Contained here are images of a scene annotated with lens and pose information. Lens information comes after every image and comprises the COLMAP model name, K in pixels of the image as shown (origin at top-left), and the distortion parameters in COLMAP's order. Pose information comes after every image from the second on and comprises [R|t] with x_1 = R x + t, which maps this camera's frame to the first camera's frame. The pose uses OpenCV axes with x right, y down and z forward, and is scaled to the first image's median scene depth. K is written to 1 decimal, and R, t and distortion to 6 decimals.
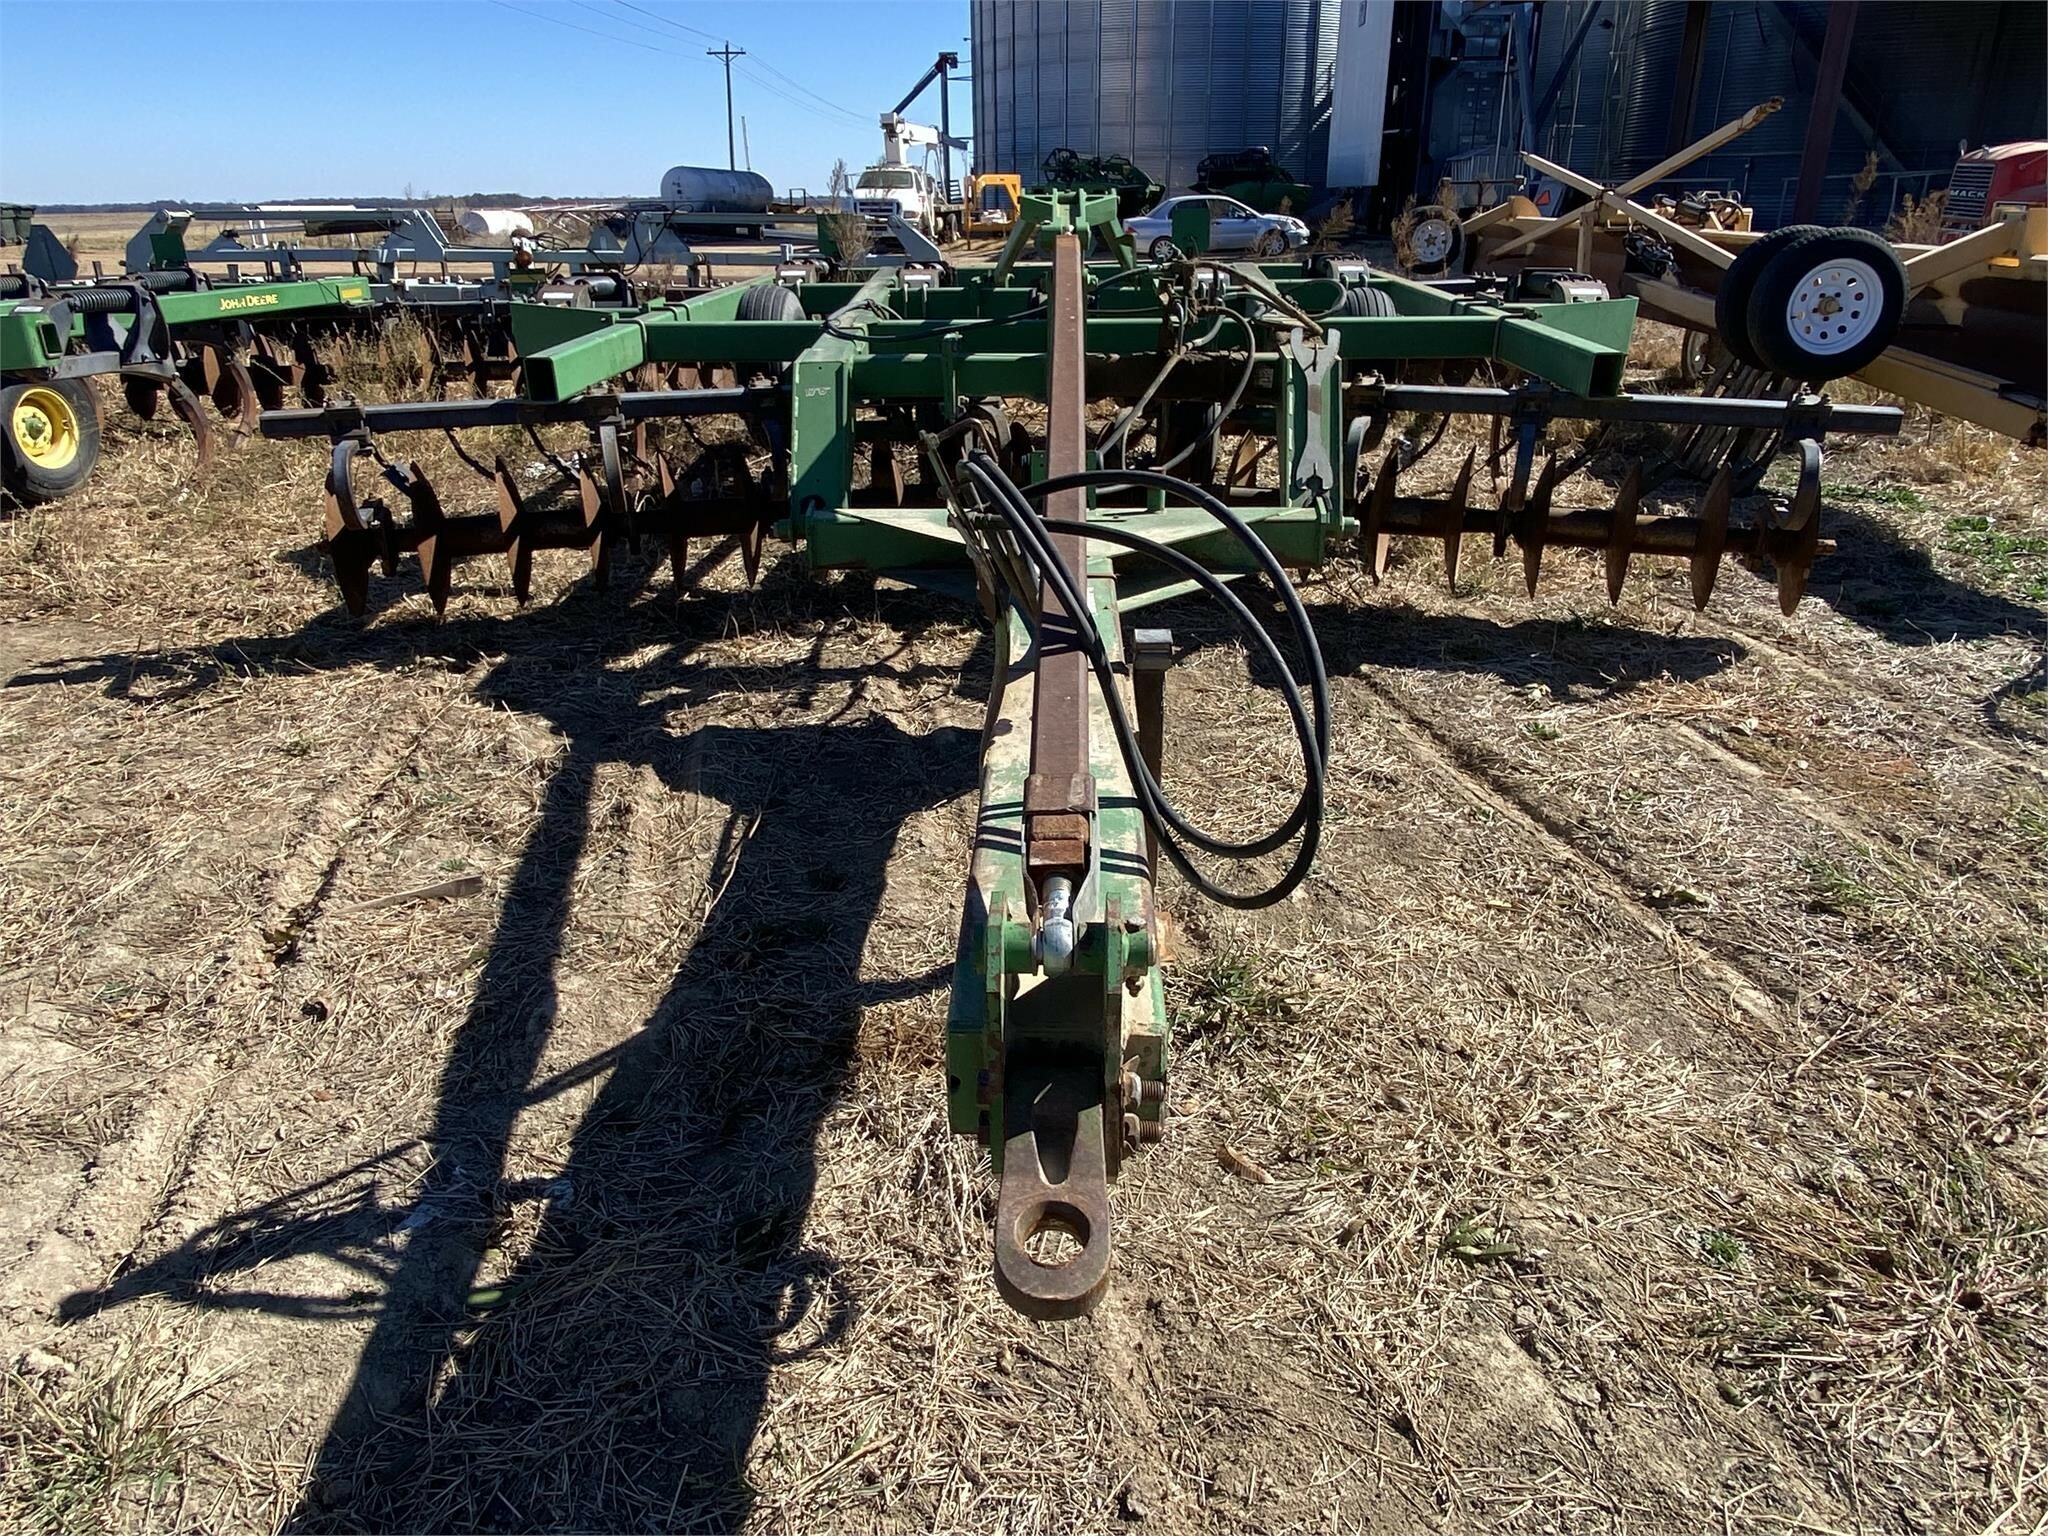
lens RADIAL K [[1327.9, 0, 1024.0], [0, 1327.9, 768.0], [0, 0, 1]] dist [0.092648, -0.116310]
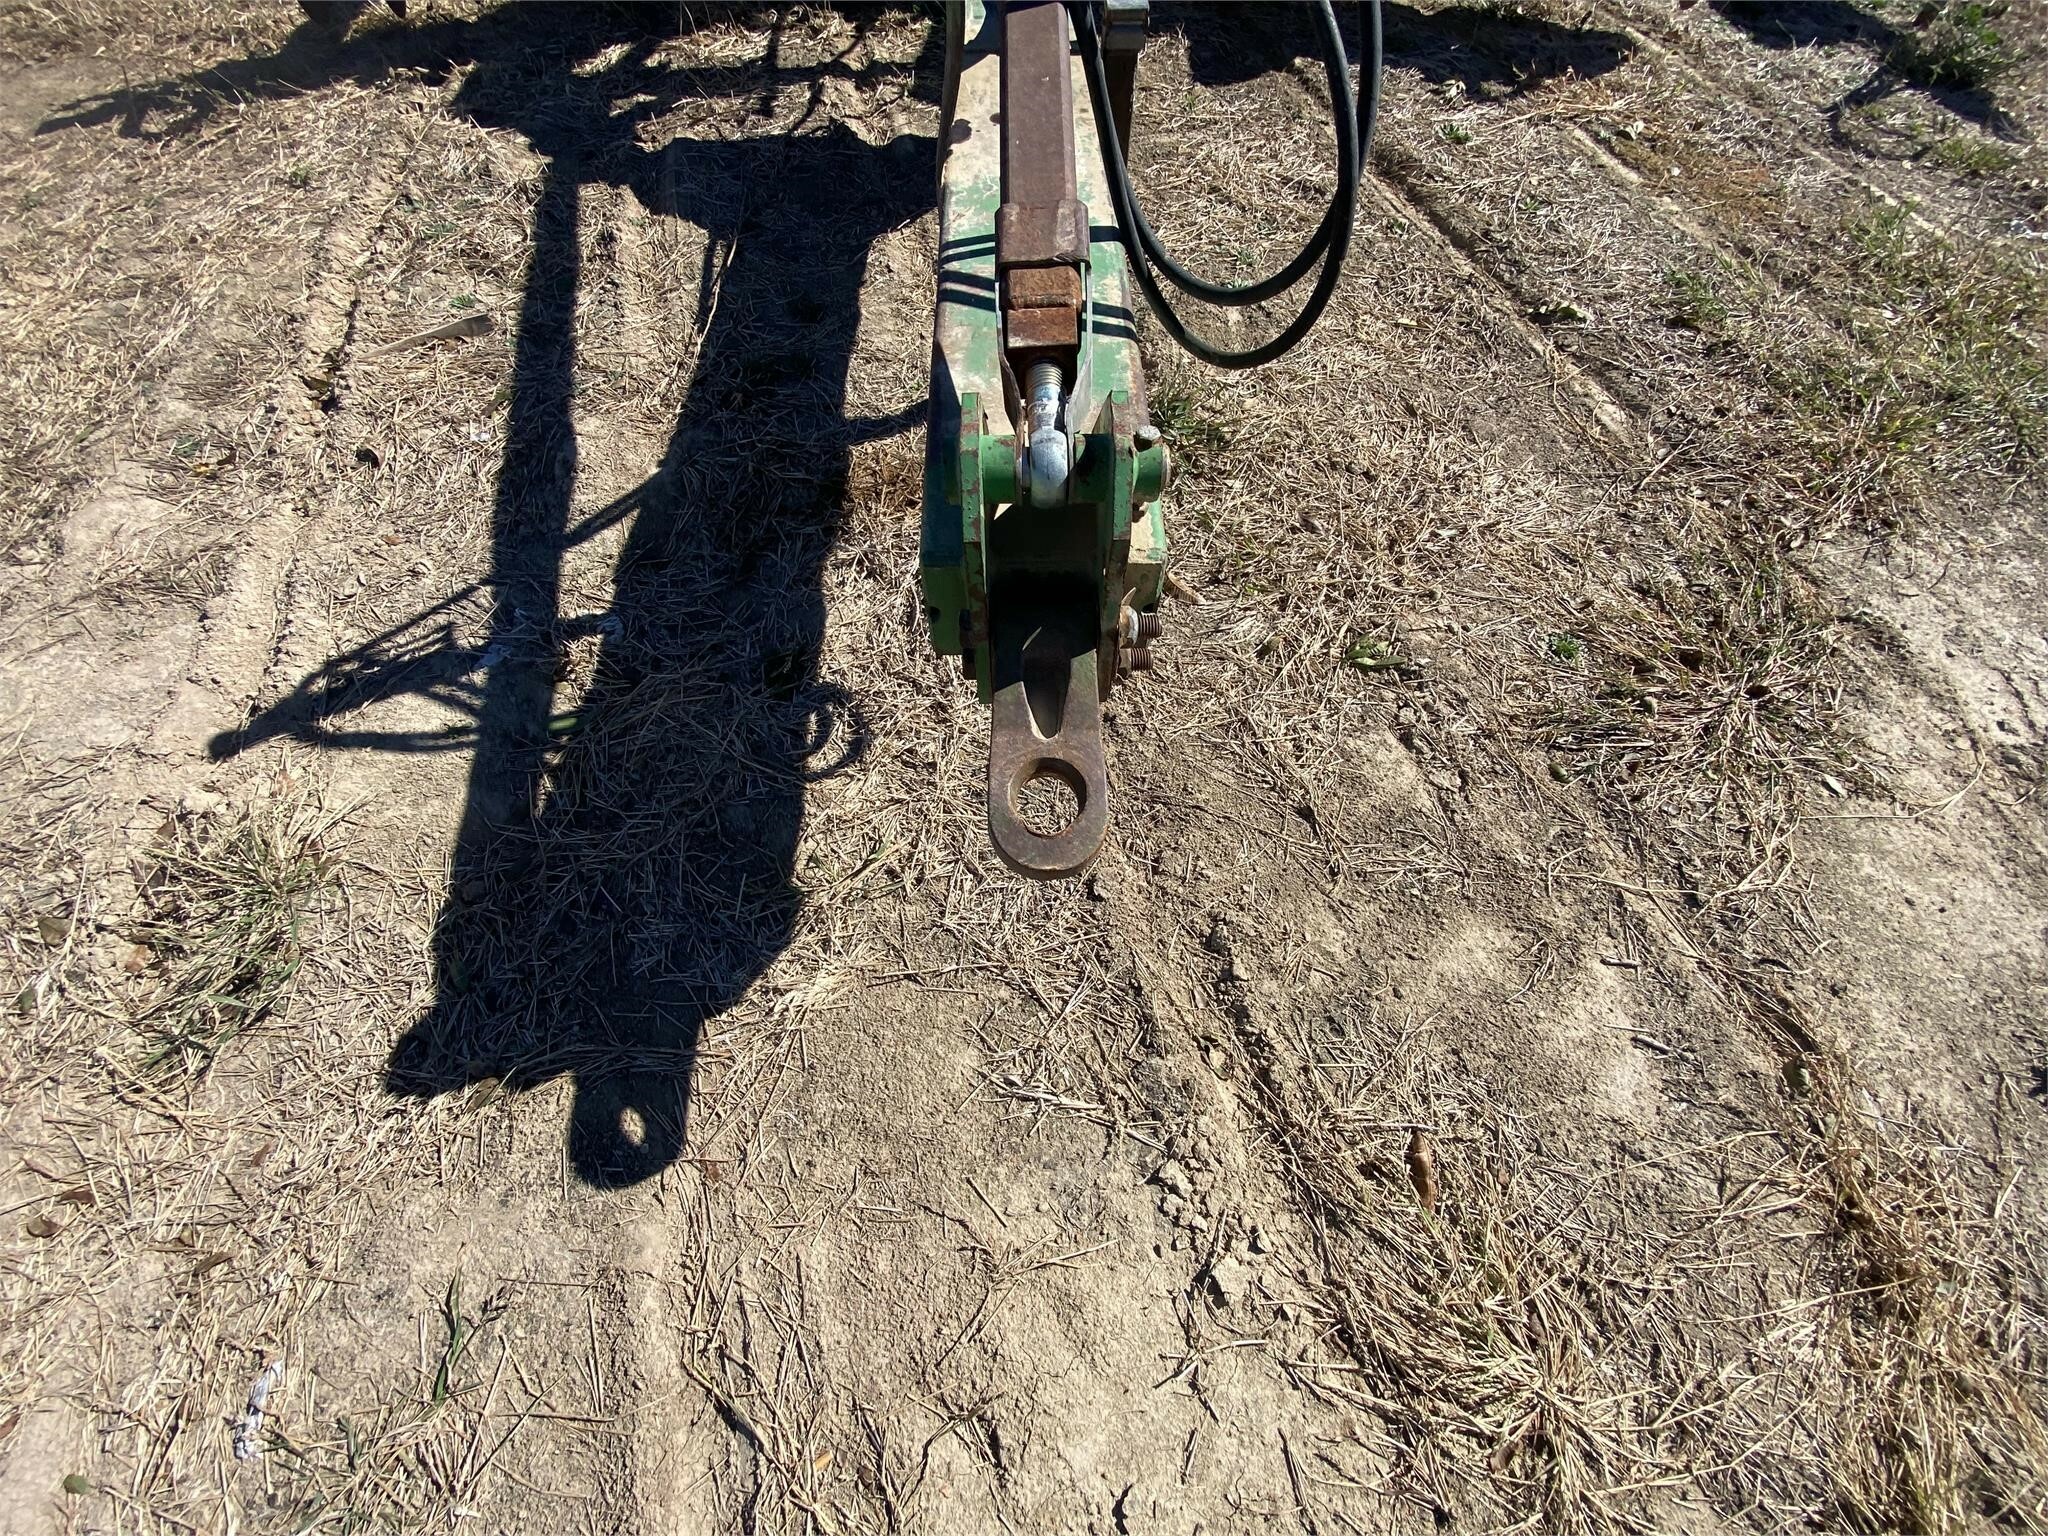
lens RADIAL K [[830.6, 0, 1024.4], [0, 830.6, 763.3], [0, 0, 1]] dist [0.013594, -0.017576]
pose [[0.998731, -0.039192, 0.031642, -0.004275], [0.013767, 0.816653, 0.576964, -0.003888], [-0.048453, -0.575796, 0.816156, 0.182076]]
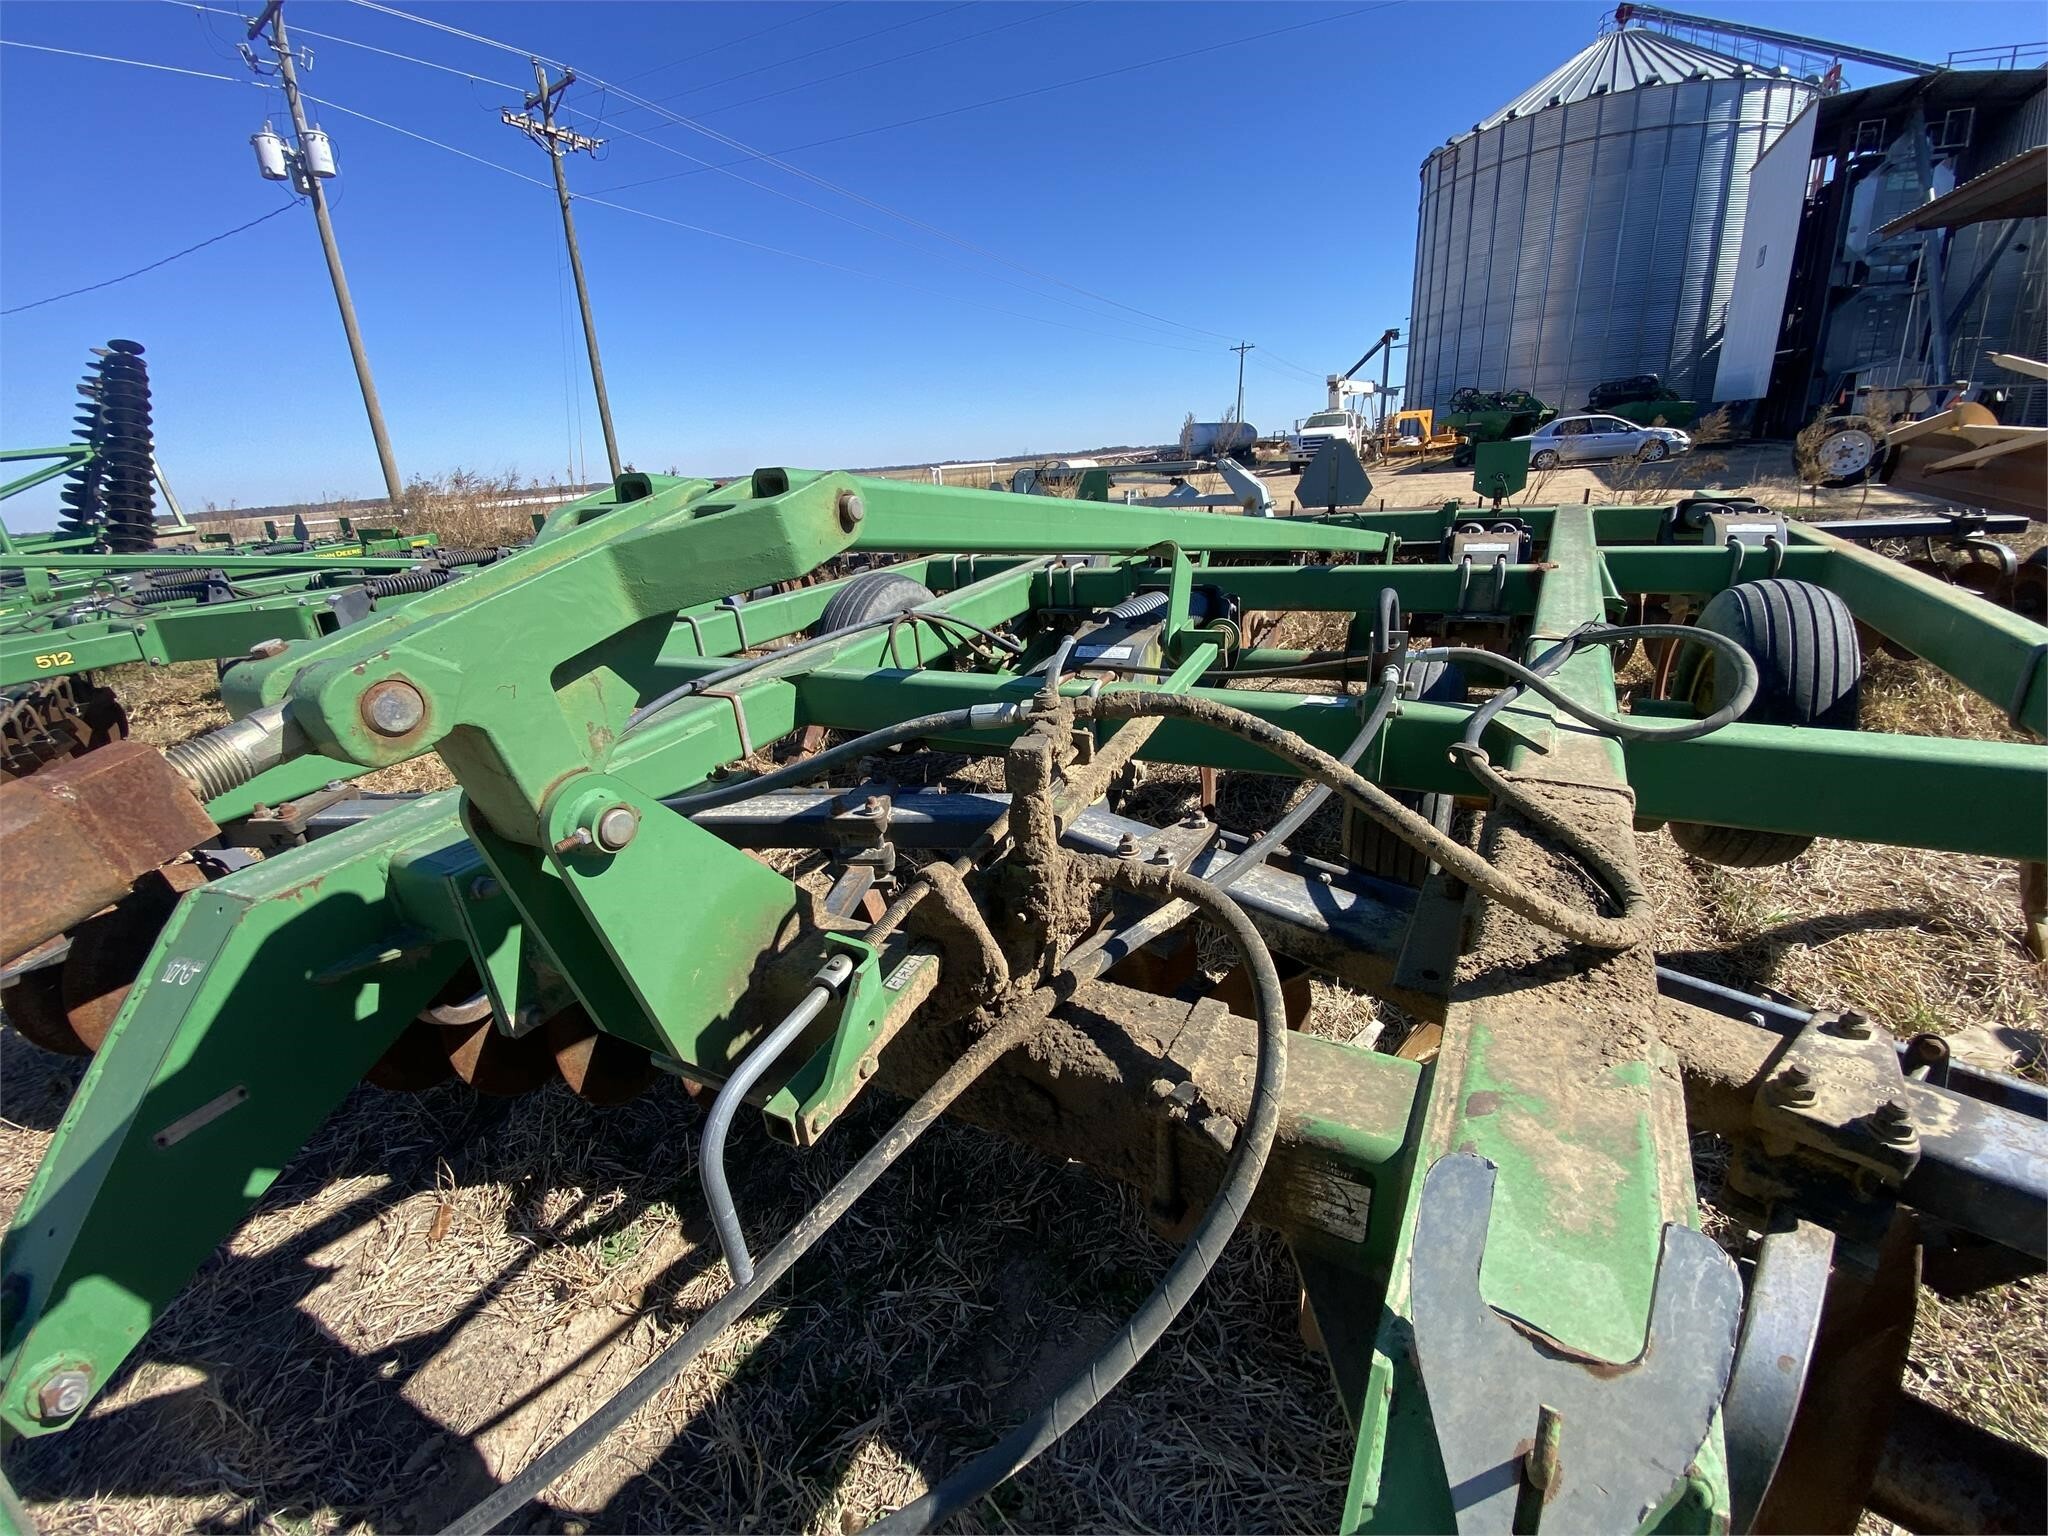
lens RADIAL K [[830.6, 0, 1024.4], [0, 830.6, 763.3], [0, 0, 1]] dist [0.013594, -0.017576]
pose [[0.899421, 0.100578, -0.425354, 0.213809], [-0.112937, 0.993595, -0.003865, -0.418216], [0.422240, 0.051515, 0.905019, 0.963945]]
